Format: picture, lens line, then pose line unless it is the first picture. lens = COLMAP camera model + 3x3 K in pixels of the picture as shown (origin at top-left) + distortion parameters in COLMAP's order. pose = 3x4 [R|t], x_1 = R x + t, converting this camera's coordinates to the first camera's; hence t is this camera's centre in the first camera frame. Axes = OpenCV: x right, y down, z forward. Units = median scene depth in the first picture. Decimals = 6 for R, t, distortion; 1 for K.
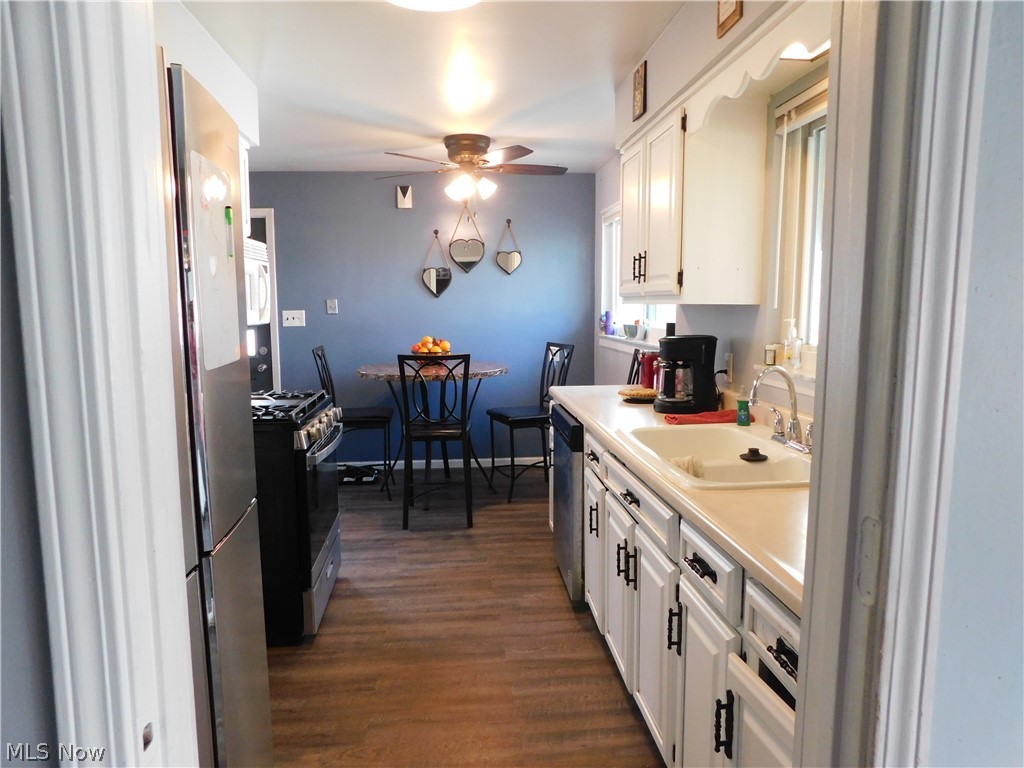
lens RADIAL K [[684.5, 0, 512.0], [0, 684.5, 384.0], [0, 0, 1]] dist [-0.063465, 0.050390]
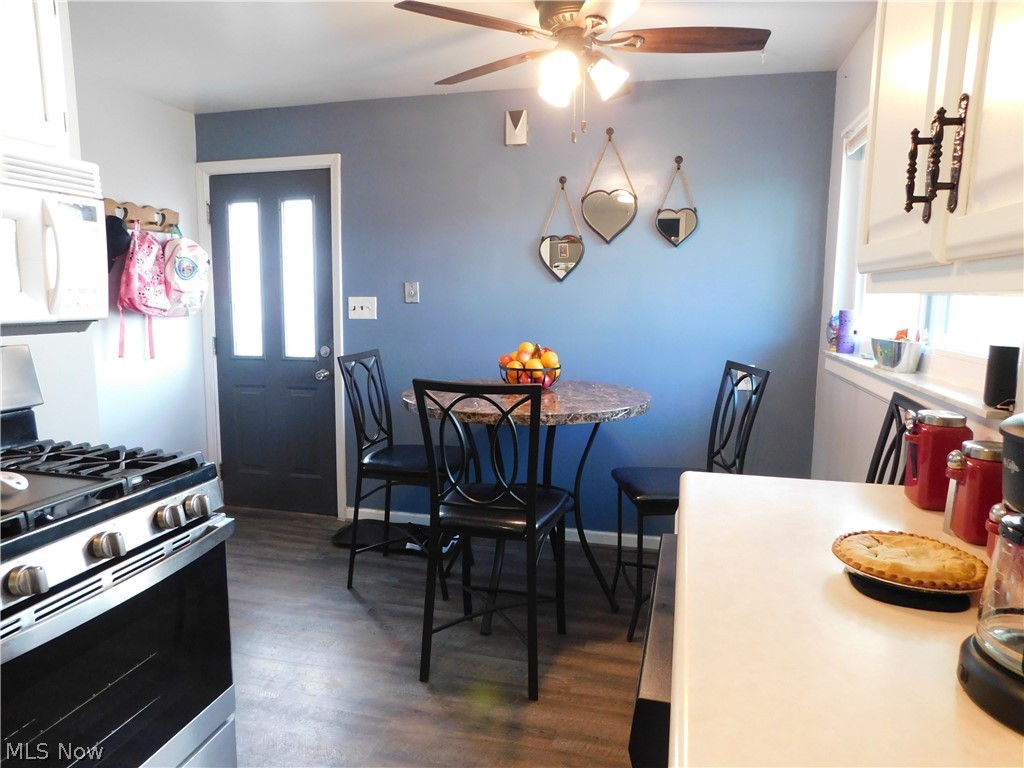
lens RADIAL K [[684.5, 0, 512.0], [0, 684.5, 384.0], [0, 0, 1]] dist [-0.063465, 0.050390]
pose [[0.943488, 0.061360, -0.325677, 0.074214], [-0.057966, 0.998116, 0.020124, -0.046013], [0.326298, -0.000109, 0.945267, 0.427544]]
